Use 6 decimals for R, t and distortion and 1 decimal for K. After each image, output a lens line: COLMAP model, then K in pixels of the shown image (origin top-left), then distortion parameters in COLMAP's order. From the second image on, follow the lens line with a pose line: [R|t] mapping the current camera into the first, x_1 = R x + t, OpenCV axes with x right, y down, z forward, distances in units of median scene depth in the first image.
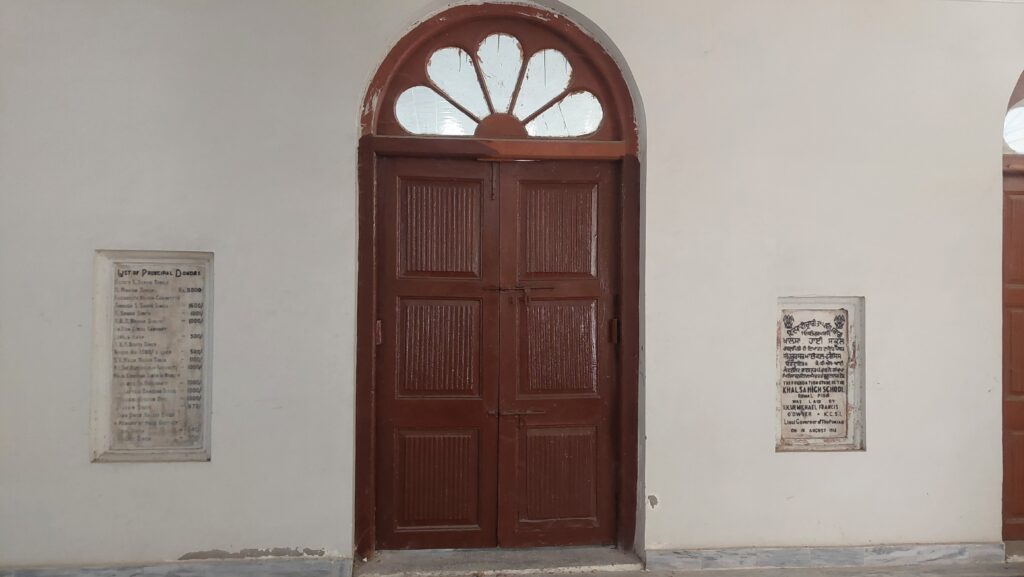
lens RADIAL K [[733.4, 0, 513.0], [0, 733.4, 288.3], [0, 0, 1]] dist [0.048144, -0.034798]
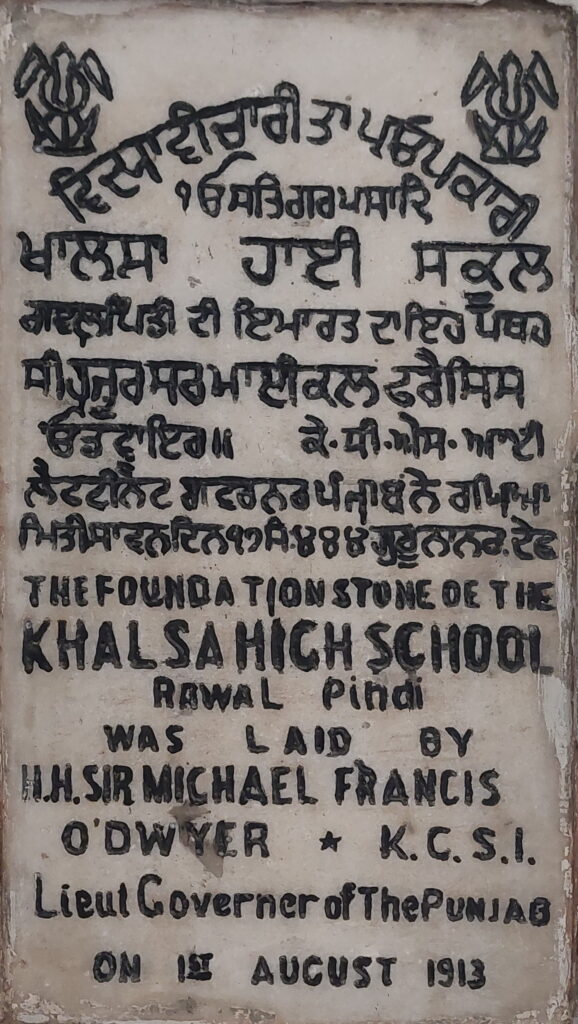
lens RADIAL K [[733.4, 0, 288.9], [0, 733.4, 512.1], [0, 0, 1]] dist [0.048144, -0.034798]
pose [[0.983441, -0.000842, -0.181224, 0.406042], [0.000589, 0.999999, -0.001445, 0.107803], [0.181225, 0.001315, 0.983441, 0.826855]]
